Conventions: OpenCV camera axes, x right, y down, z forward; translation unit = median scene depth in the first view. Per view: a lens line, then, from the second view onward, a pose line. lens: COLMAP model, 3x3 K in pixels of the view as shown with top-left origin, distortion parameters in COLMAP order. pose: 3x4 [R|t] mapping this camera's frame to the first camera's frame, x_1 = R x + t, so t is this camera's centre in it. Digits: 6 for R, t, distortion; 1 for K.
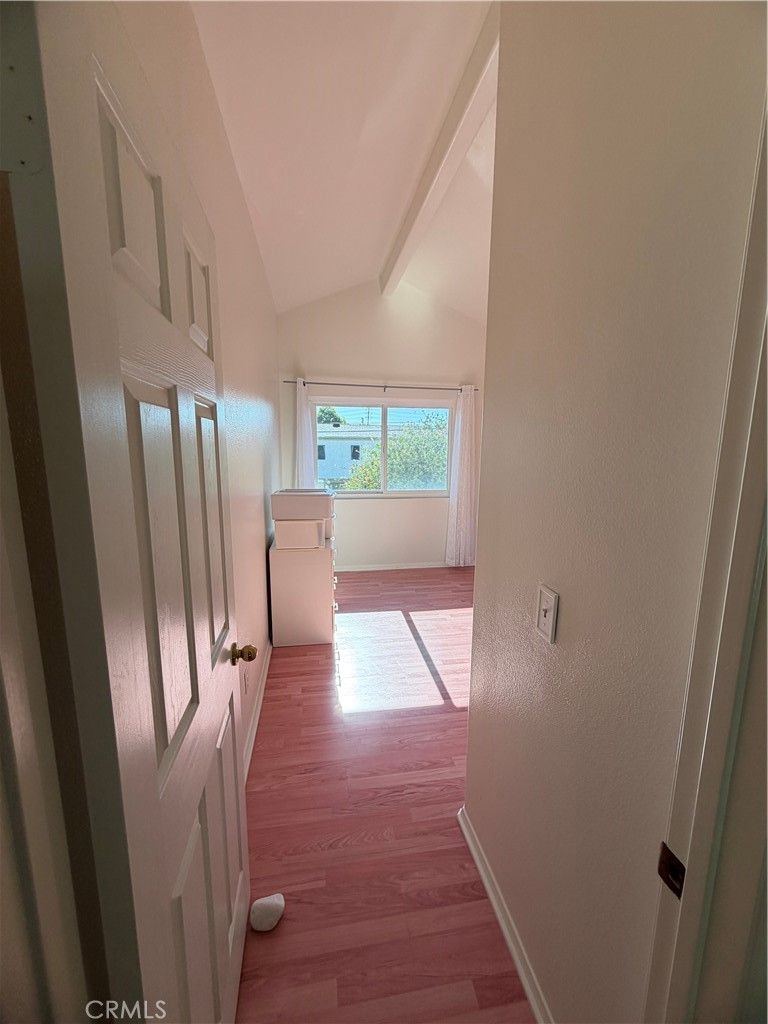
lens RADIAL K [[411.0, 0, 379.1], [0, 411.0, 509.5], [0, 0, 1]] dist [-0.002474, -0.000005]
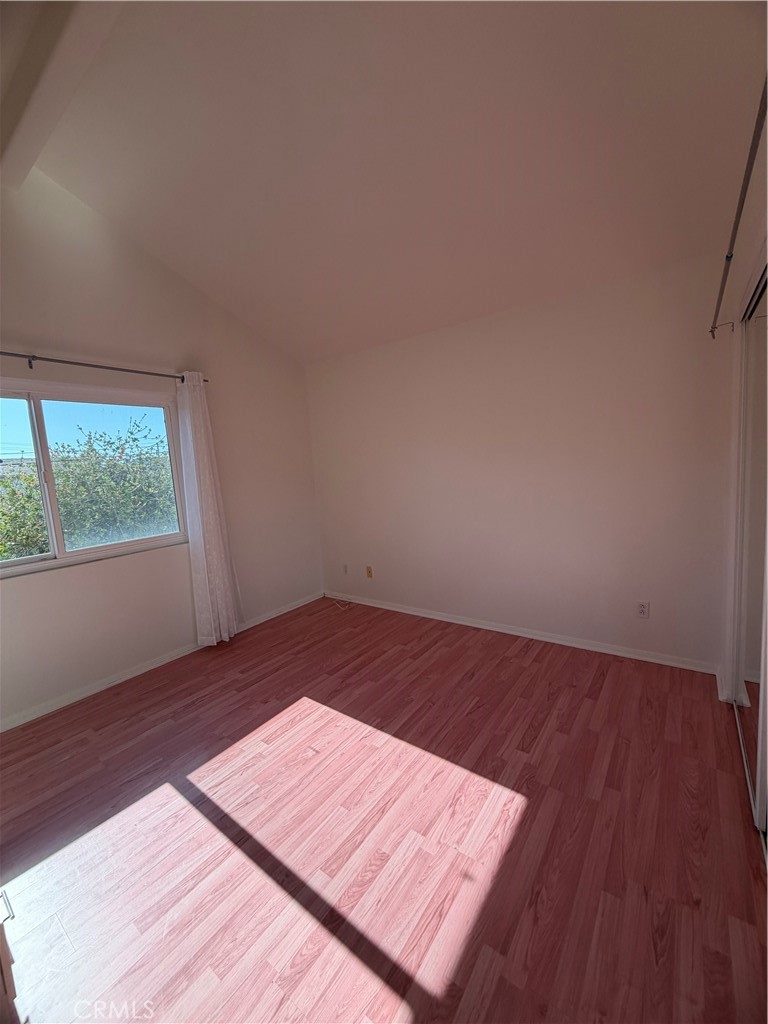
lens RADIAL K [[411.0, 0, 386.0], [0, 411.0, 506.1], [0, 0, 1]] dist [-0.002474, -0.000005]
pose [[0.712266, -0.126511, 0.690415, -0.051173], [0.179255, 0.983792, -0.004659, -0.029928], [-0.678635, 0.127079, 0.723399, 0.350096]]
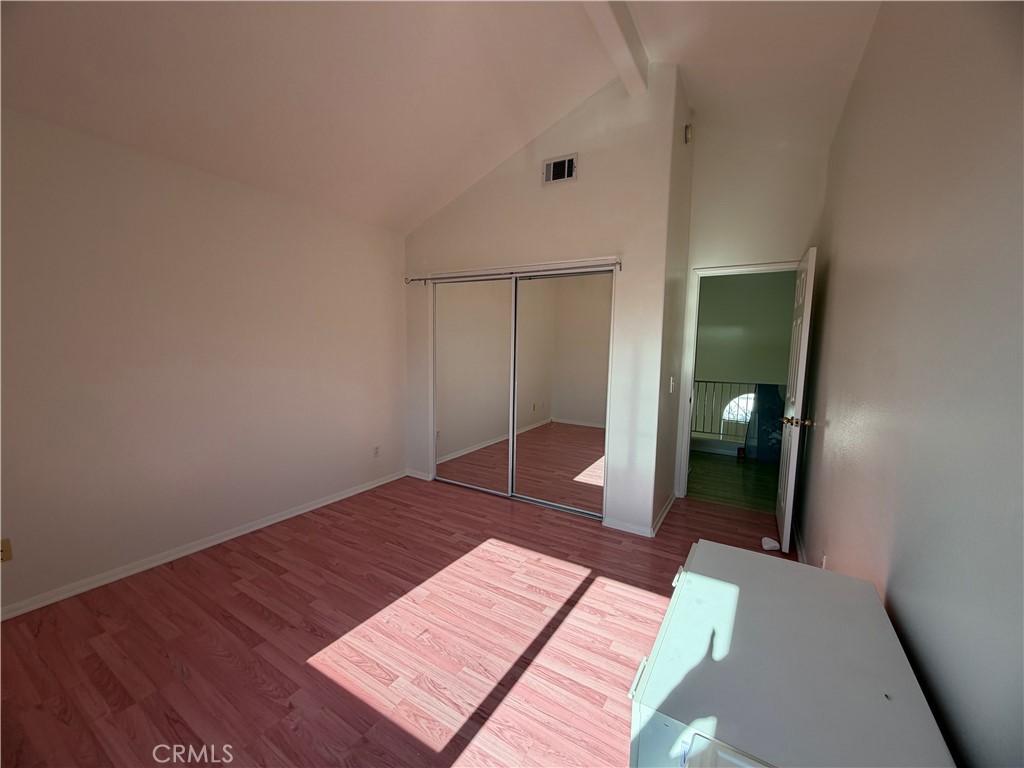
lens RADIAL K [[411.0, 0, 504.0], [0, 411.0, 387.4], [0, 0, 1]] dist [-0.002474, -0.000005]
pose [[-0.759450, -0.092485, 0.643958, -0.155432], [0.075639, 0.970578, 0.228599, -0.132036], [-0.646153, 0.222318, -0.730110, 0.981849]]
